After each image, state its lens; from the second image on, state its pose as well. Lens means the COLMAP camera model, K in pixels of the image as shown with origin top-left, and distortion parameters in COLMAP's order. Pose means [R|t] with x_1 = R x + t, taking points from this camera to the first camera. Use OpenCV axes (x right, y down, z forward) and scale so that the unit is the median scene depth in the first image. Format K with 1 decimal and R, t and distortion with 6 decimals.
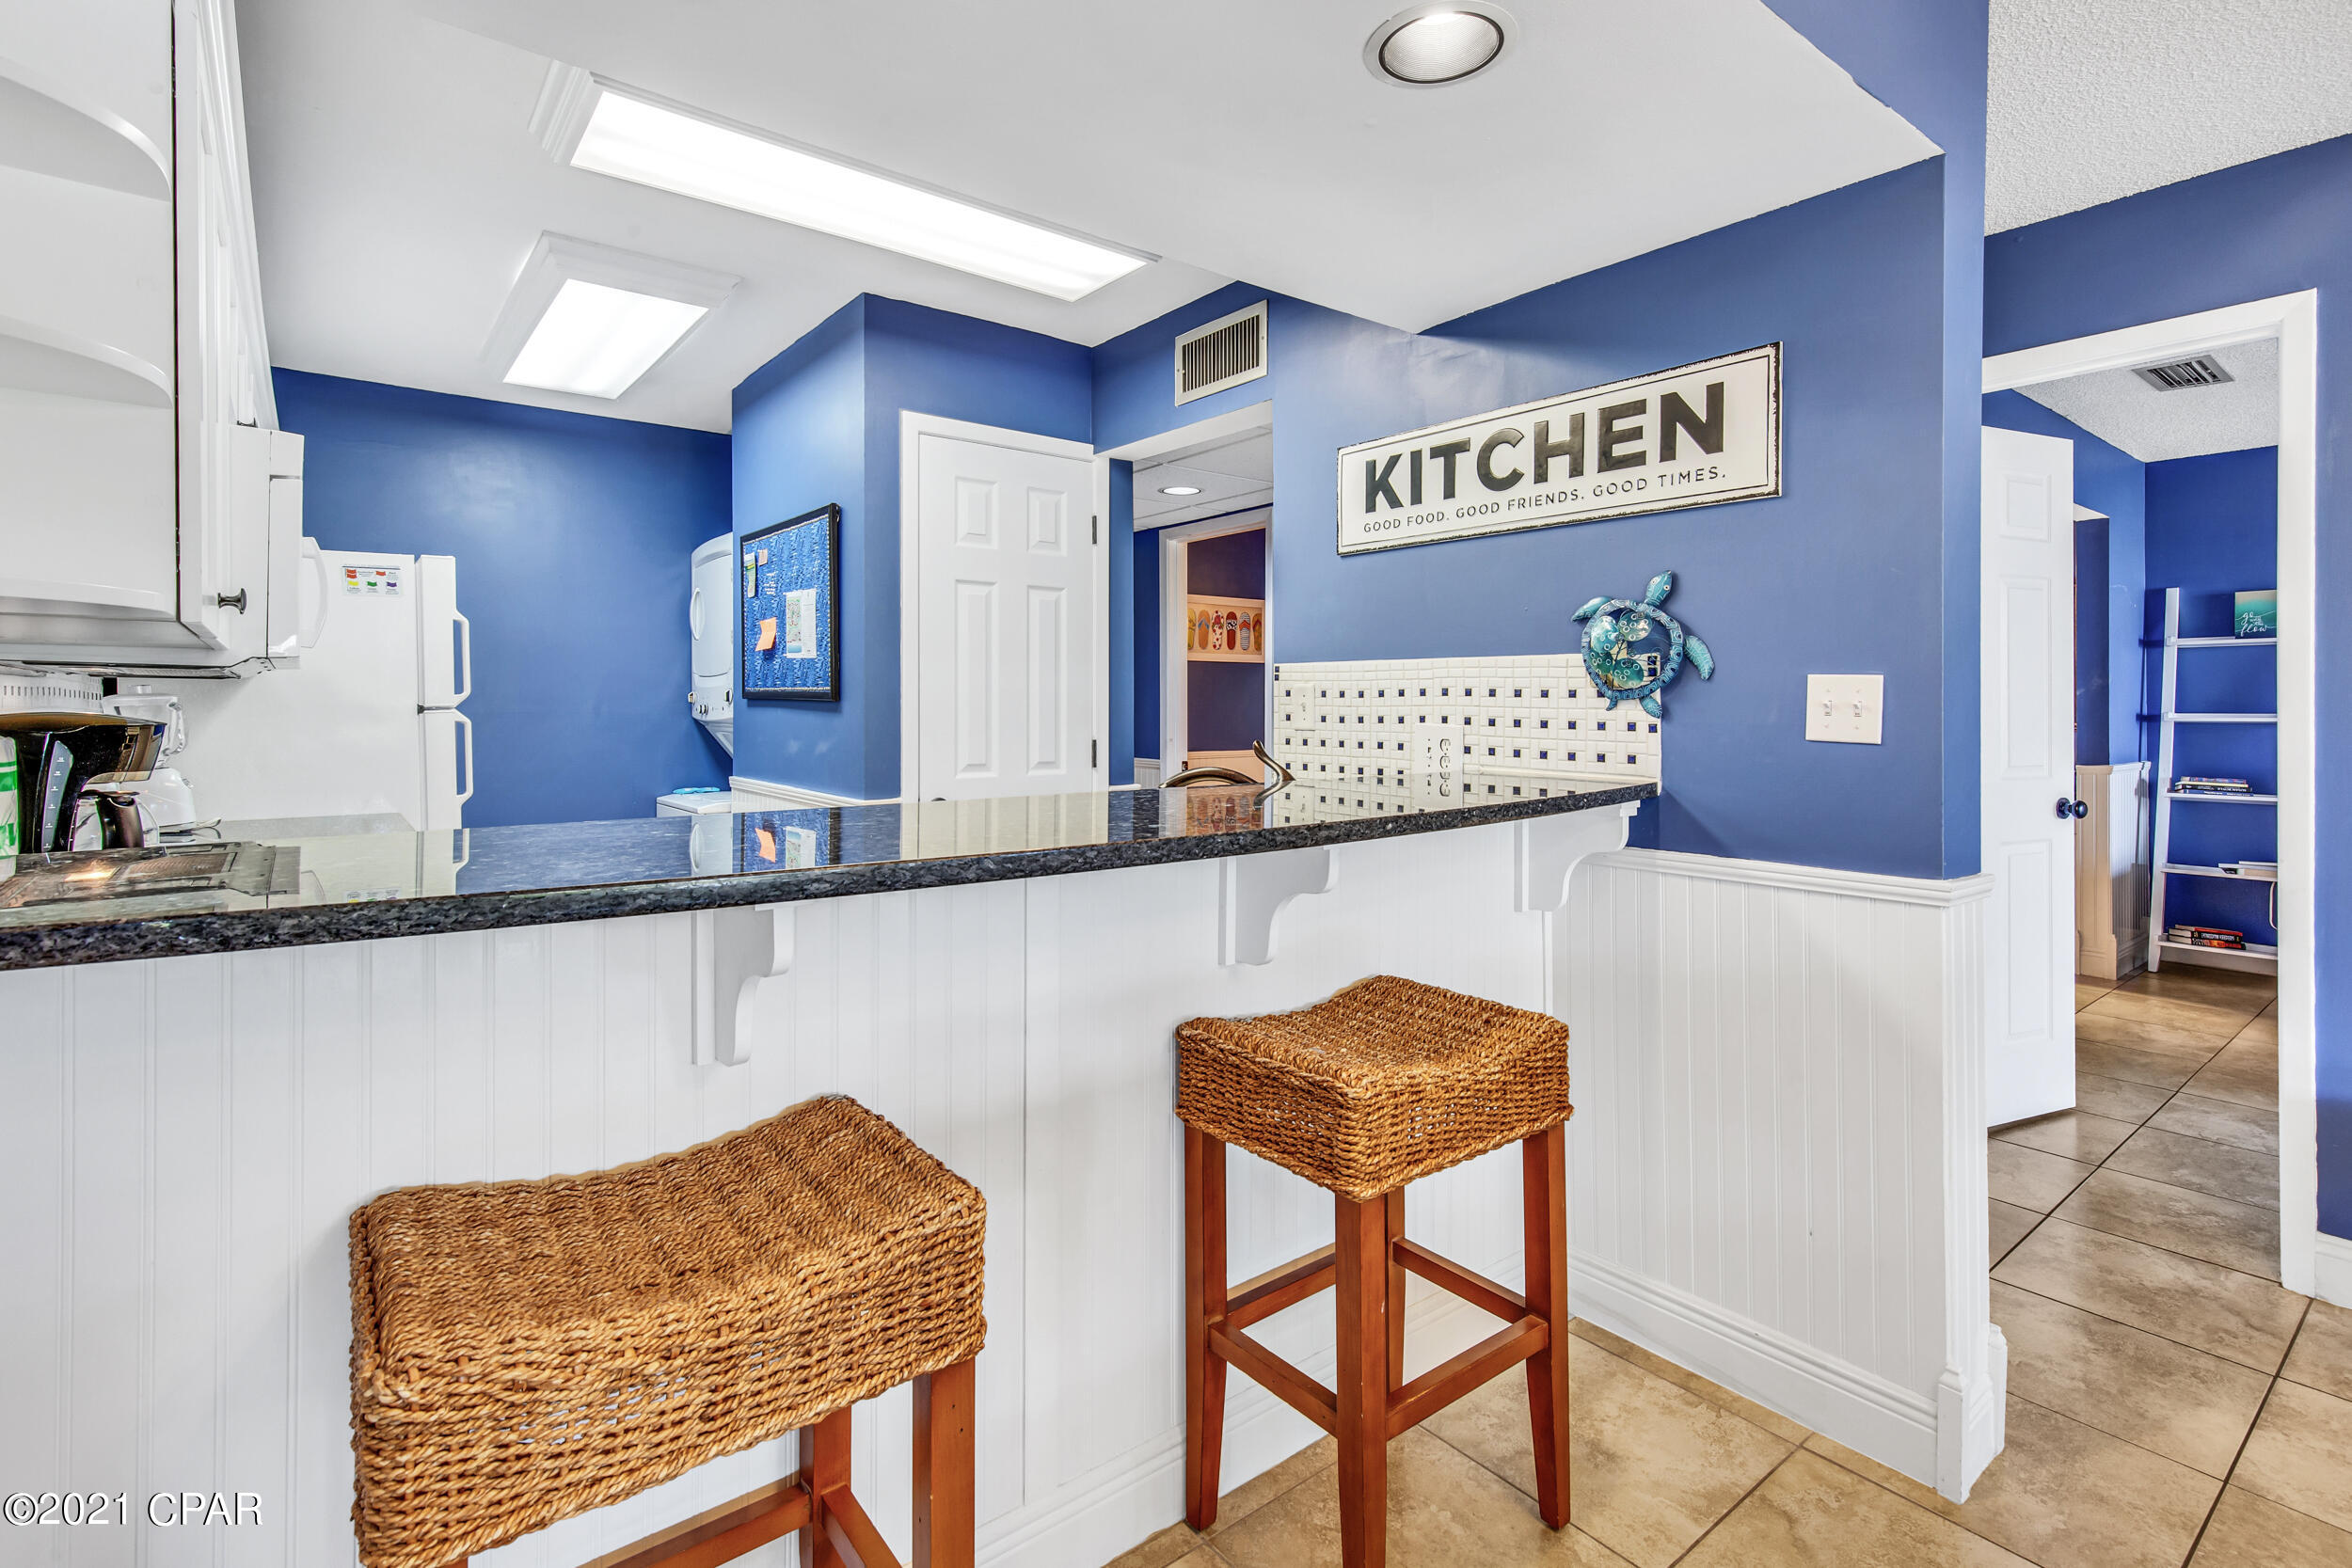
lens RADIAL K [[1076.9, 0, 1171.7], [0, 1076.9, 712.5], [0, 0, 1]] dist [0.003892, -0.000897]
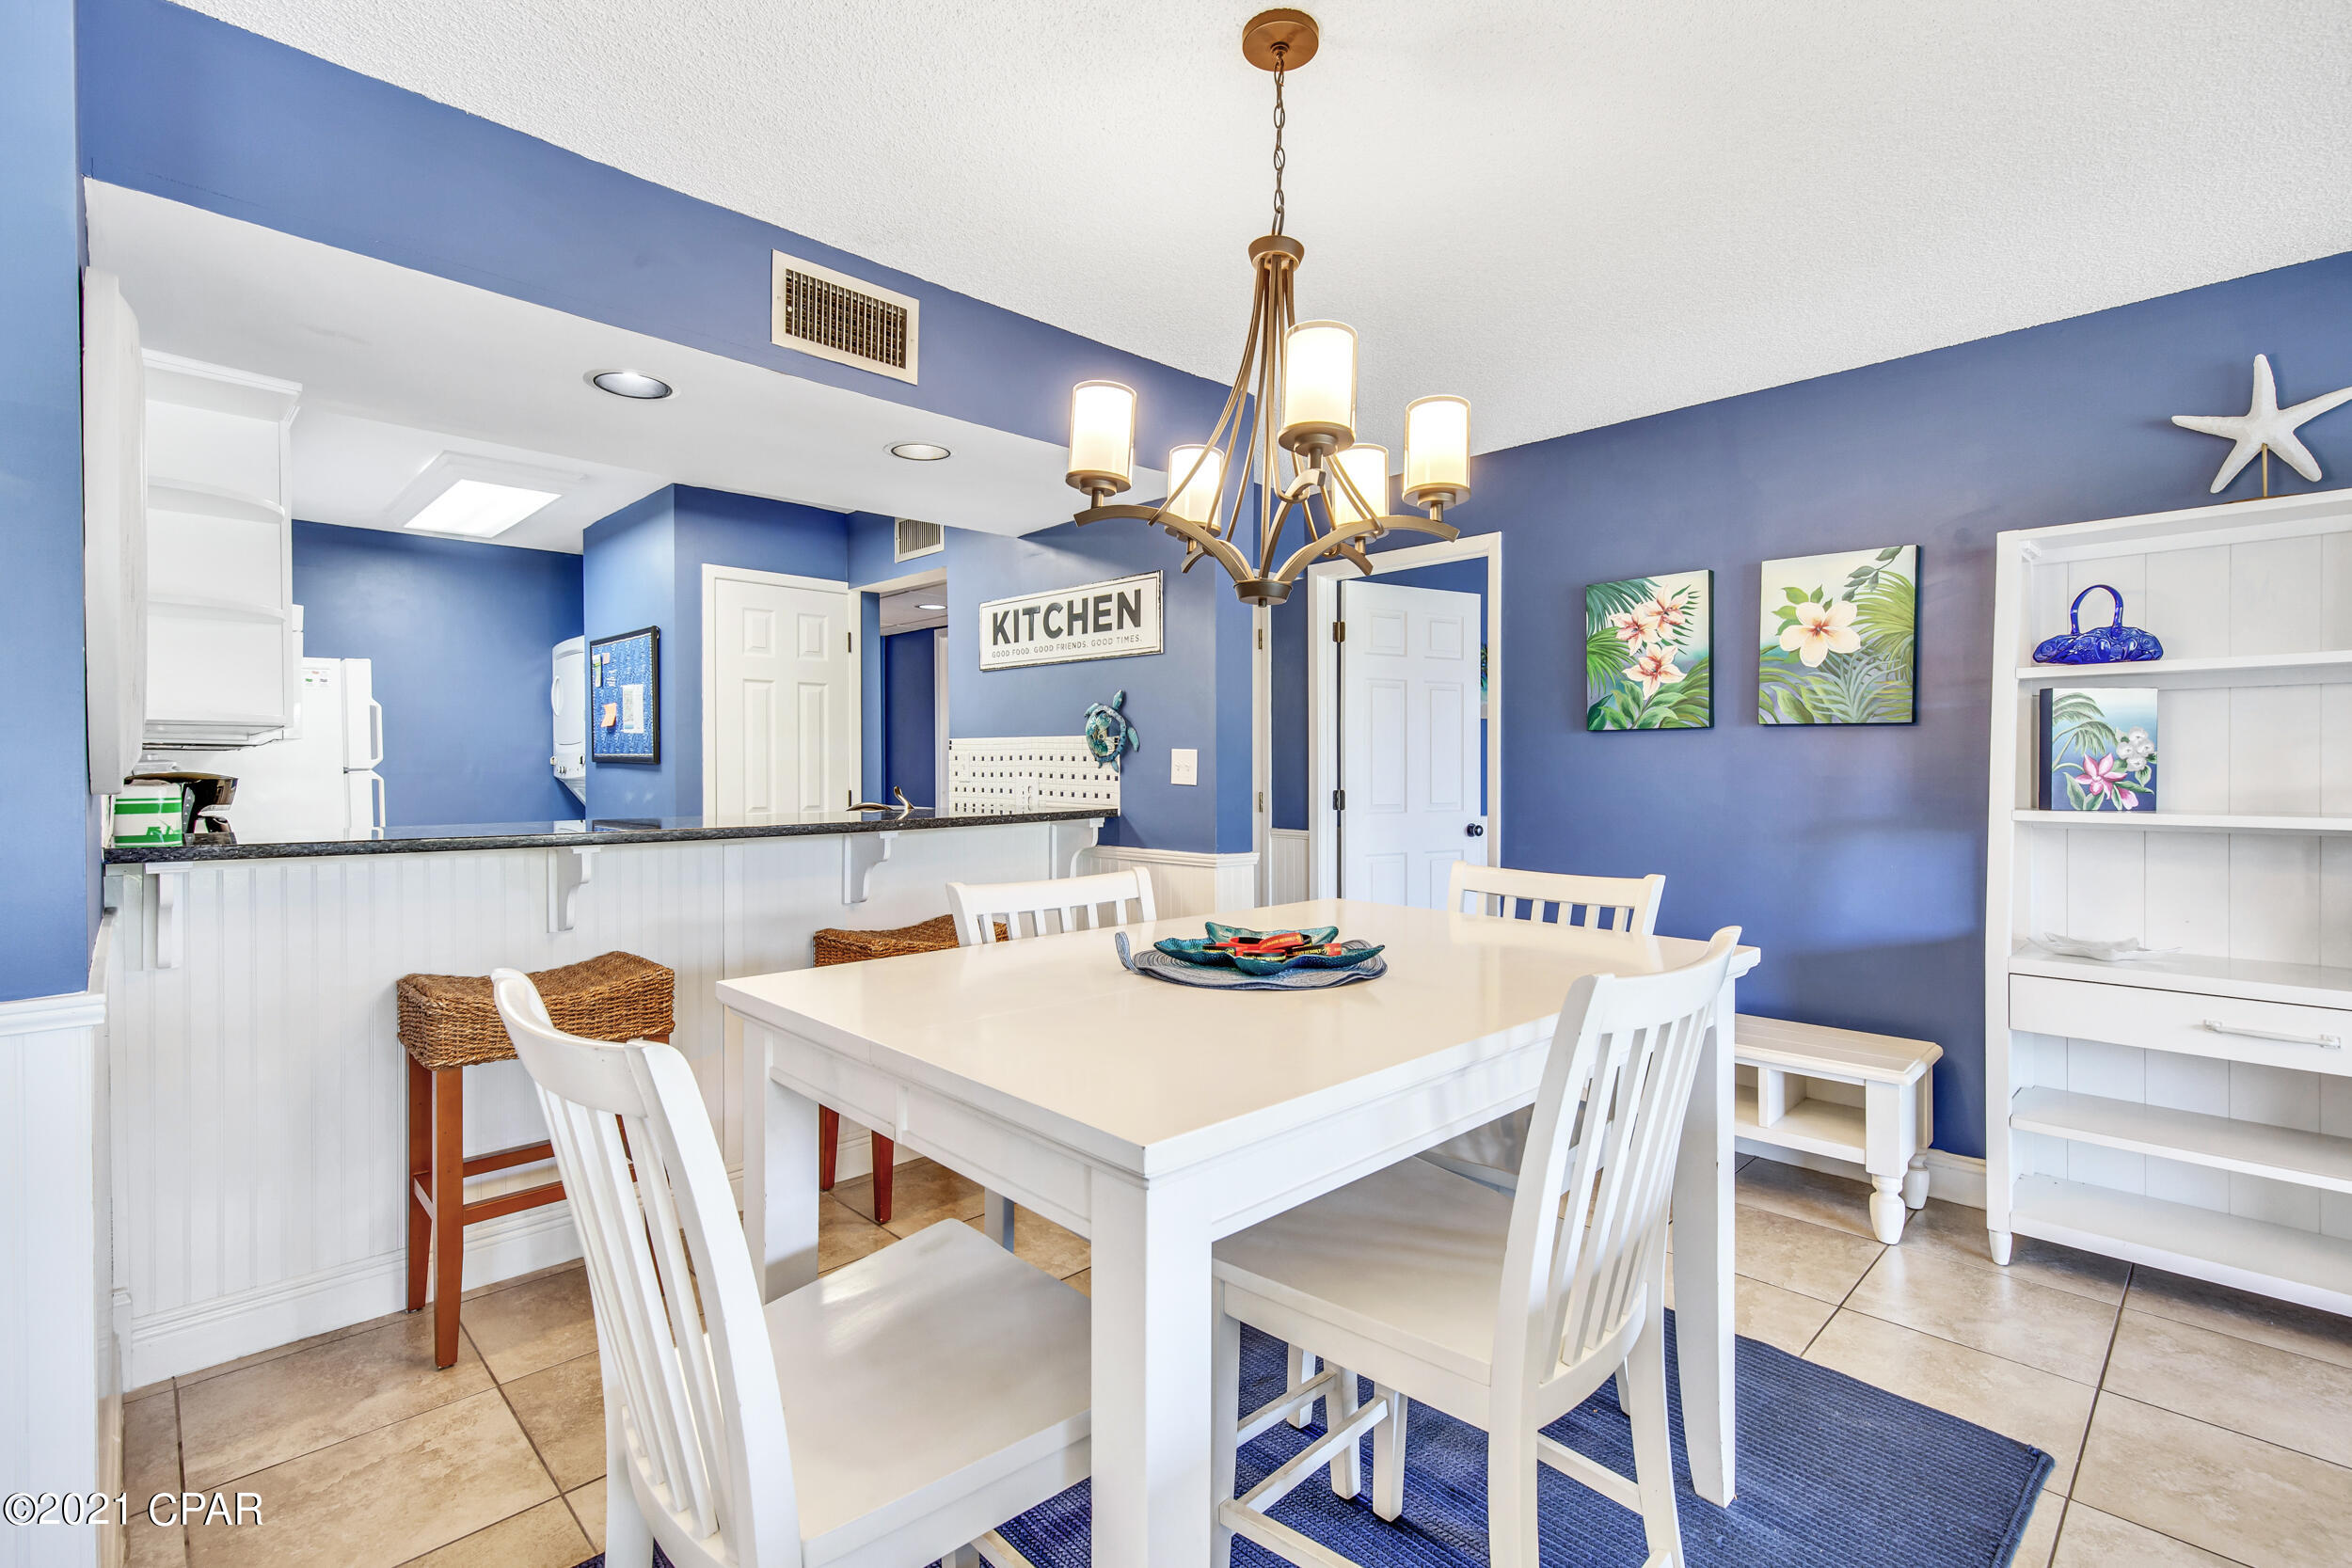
lens RADIAL K [[1076.9, 0, 1167.7], [0, 1076.9, 775.3], [0, 0, 1]] dist [0.003892, -0.000897]
pose [[0.995486, -0.004160, 0.094819, 0.289799], [0.003807, 0.999985, 0.003900, 0.002465], [-0.094833, -0.003521, 0.995487, -0.624276]]
